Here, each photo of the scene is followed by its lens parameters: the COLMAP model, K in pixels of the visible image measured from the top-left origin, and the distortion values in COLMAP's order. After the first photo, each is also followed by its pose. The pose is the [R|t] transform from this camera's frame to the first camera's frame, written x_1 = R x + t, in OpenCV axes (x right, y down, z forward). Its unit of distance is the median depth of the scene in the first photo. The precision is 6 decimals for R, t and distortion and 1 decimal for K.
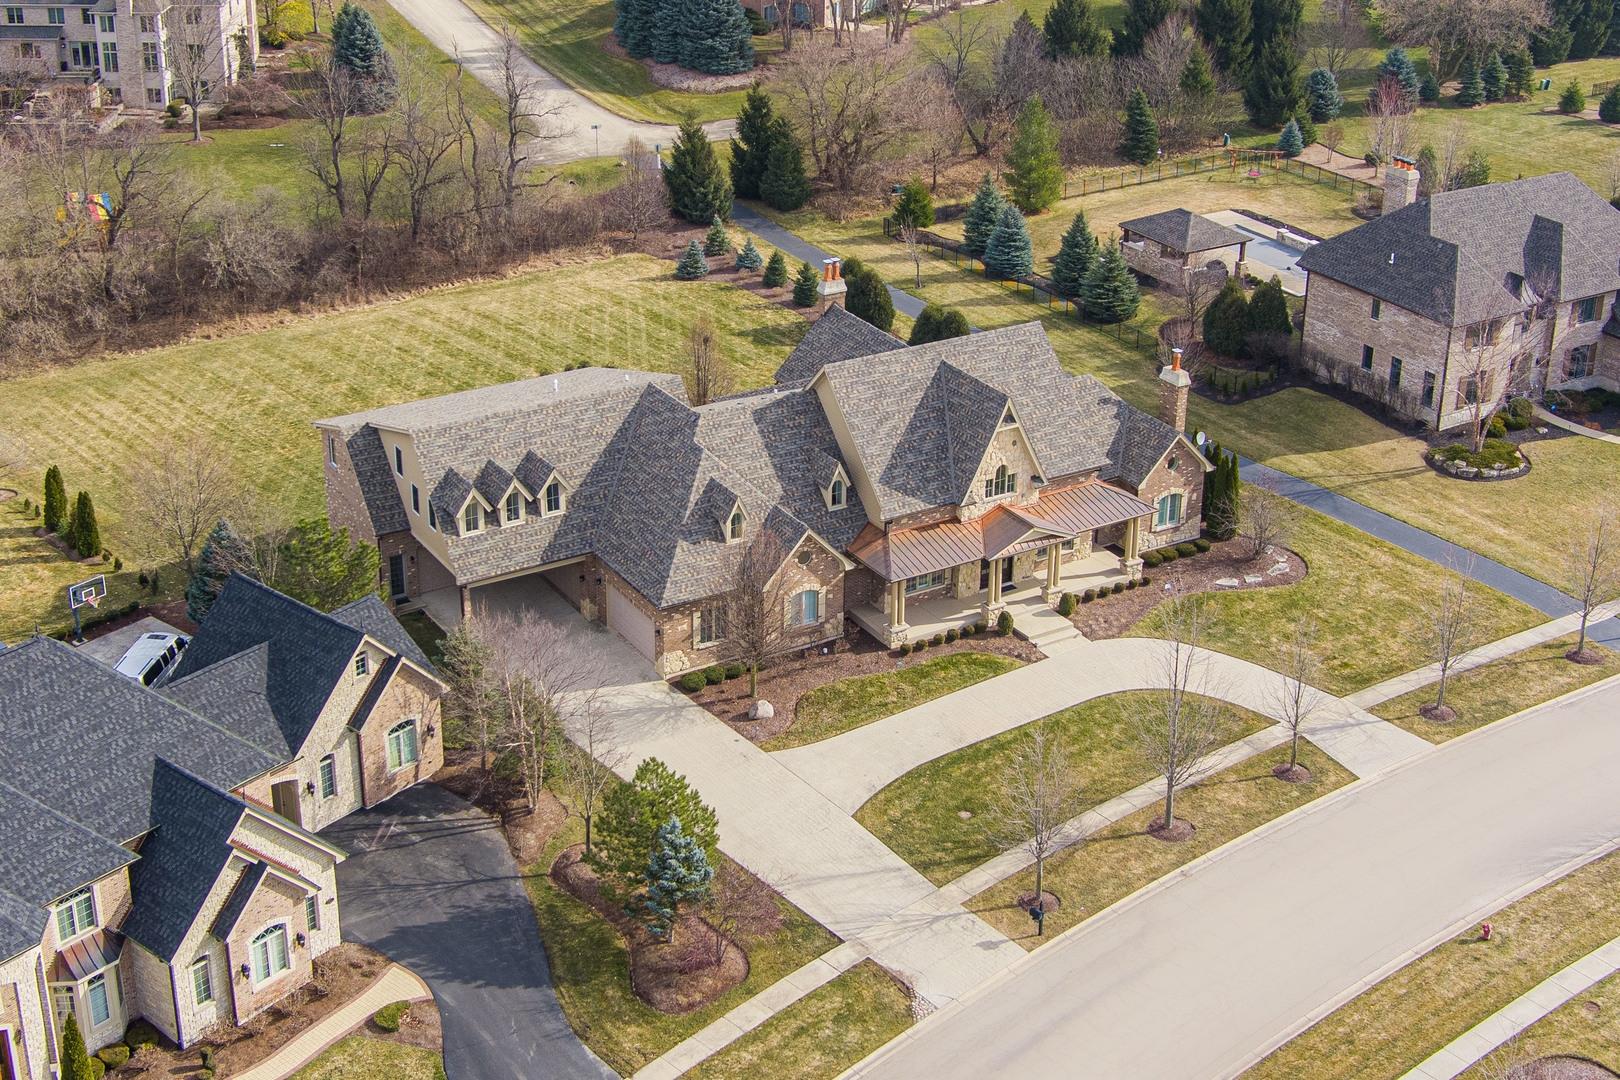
lens RADIAL K [[2225.7, 0, 810.0], [0, 2225.7, 540.0], [0, 0, 1]] dist [-0.032035, -0.032654]
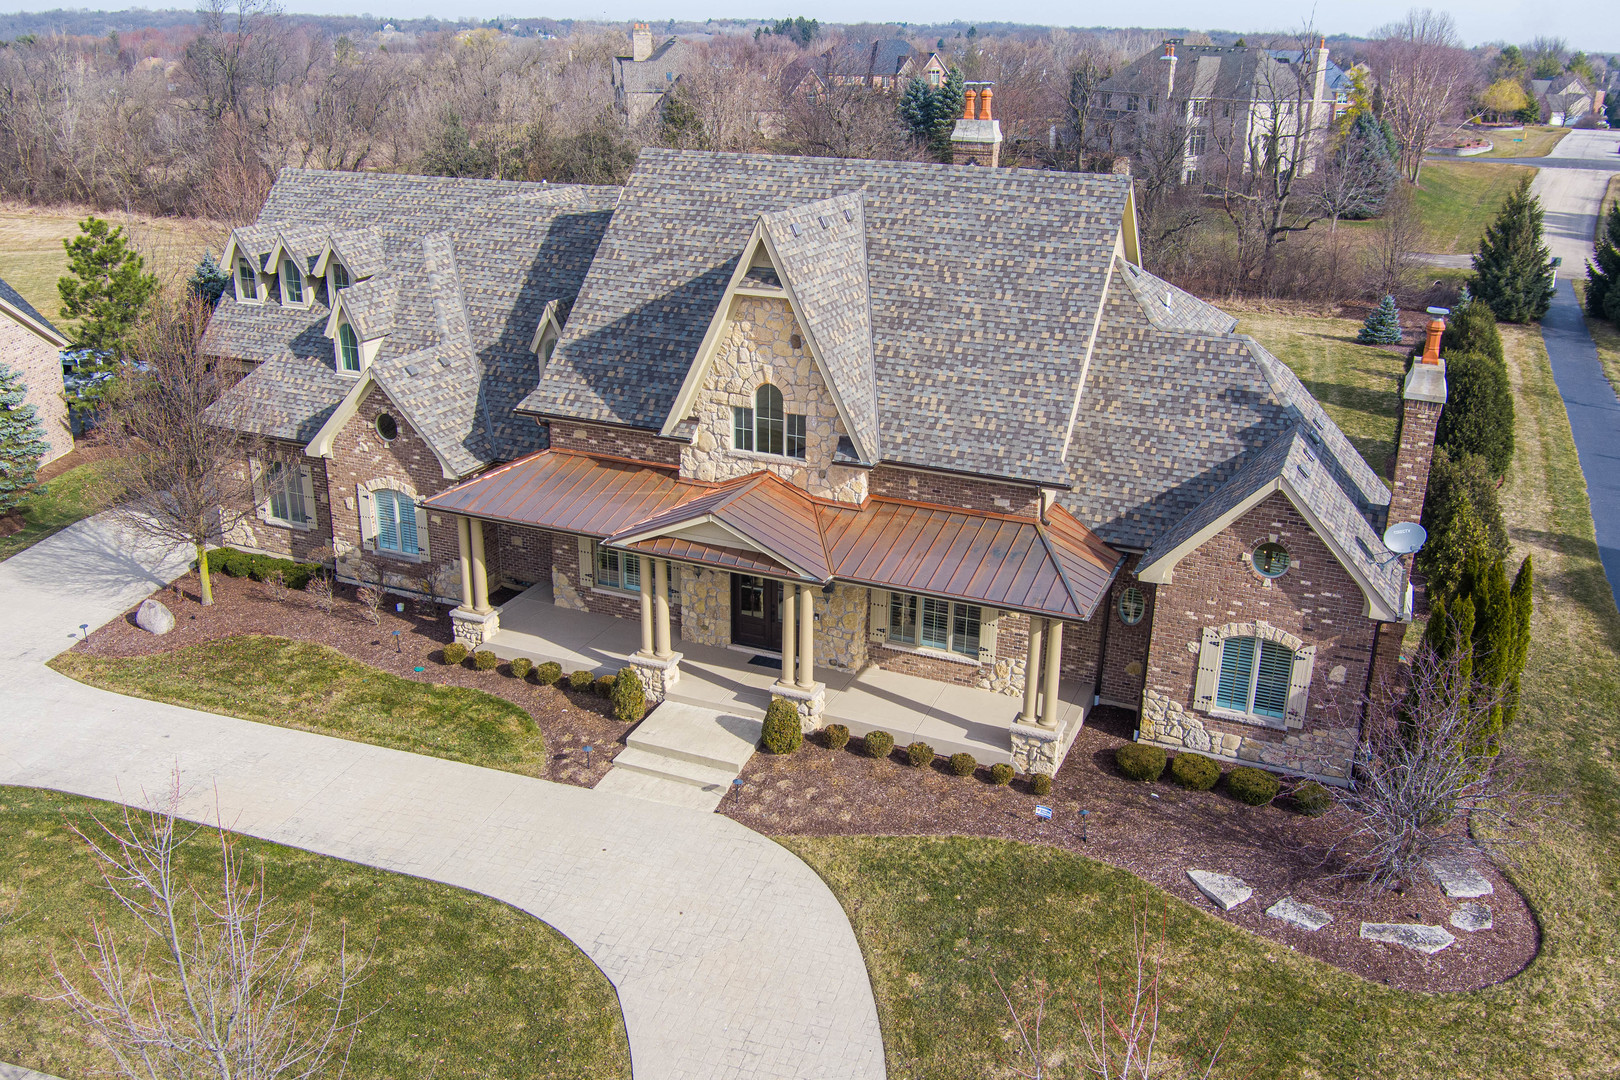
lens RADIAL K [[1378.8, 0, 807.5], [0, 1378.8, 587.3], [0, 0, 1]] dist [-0.050099, -0.003988]
pose [[0.569402, 0.304605, -0.763542, 0.326855], [-0.358493, 0.927853, 0.102813, -0.027373], [0.739773, 0.215182, 0.637521, 0.847094]]
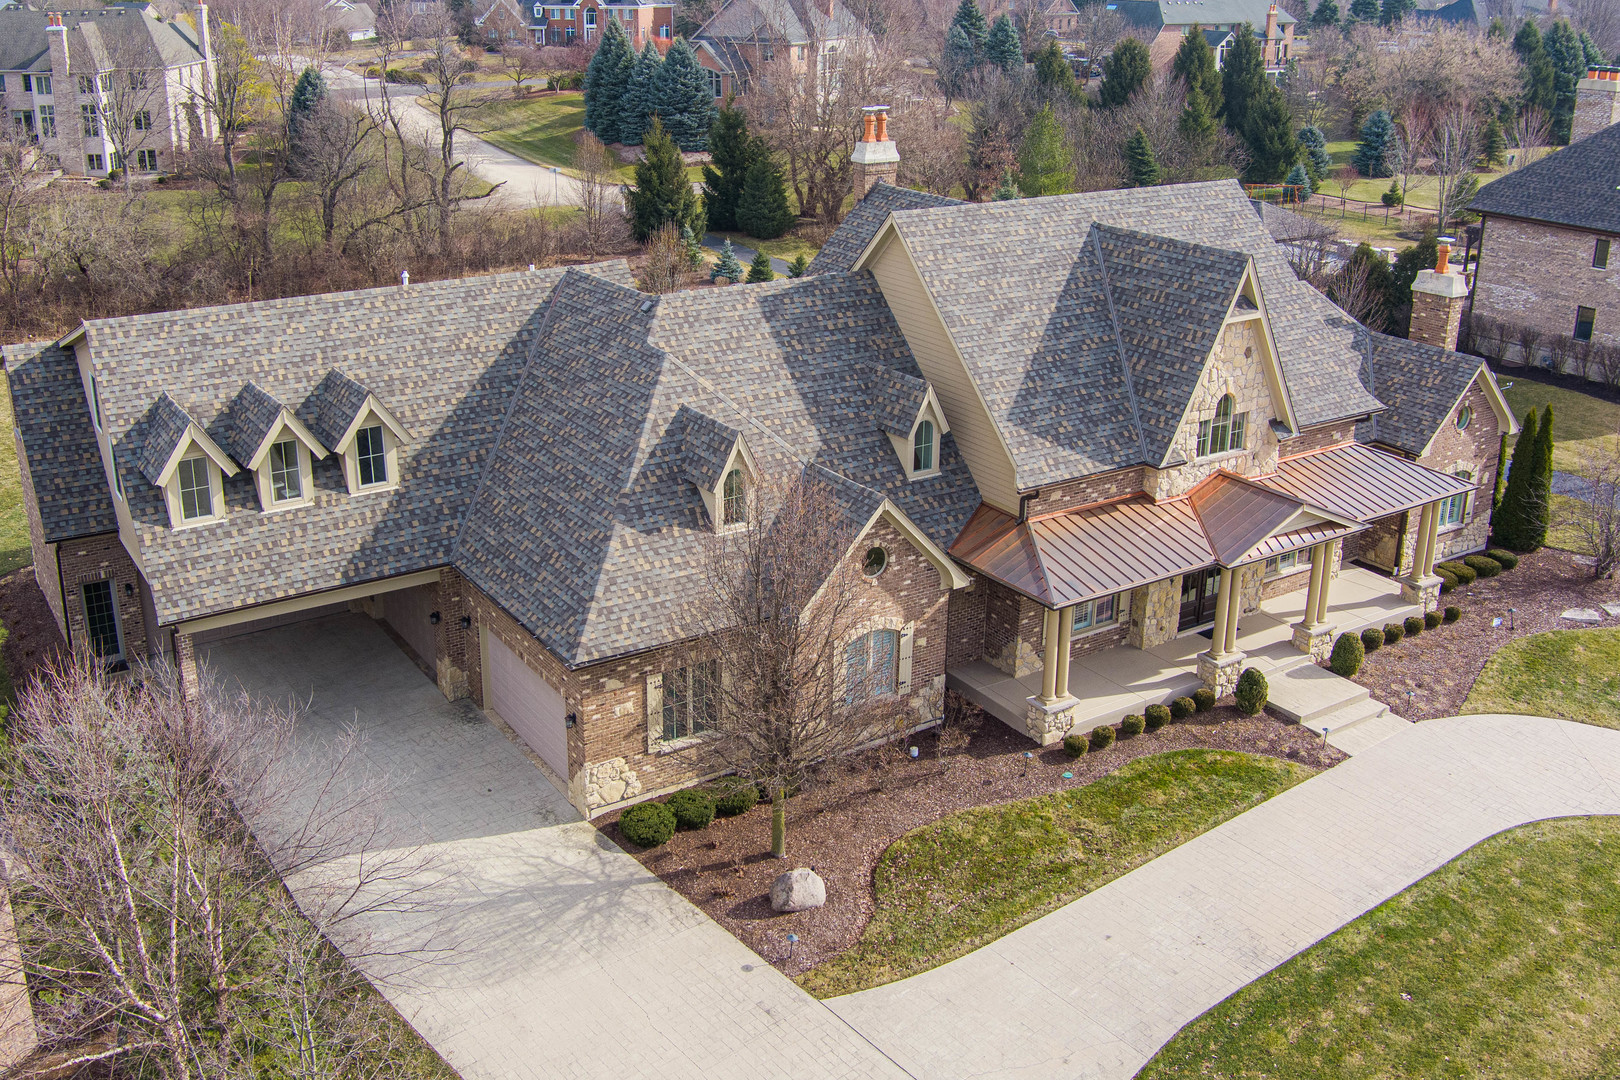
lens RADIAL K [[1546.7, 0, 766.0], [0, 1546.7, 509.8], [0, 0, 1]] dist [-0.055135, -0.017887]
pose [[0.999854, -0.014530, 0.008952, -0.028518], [0.015332, 0.995156, -0.097106, 0.028662], [-0.007498, 0.097229, 0.995234, 0.645947]]
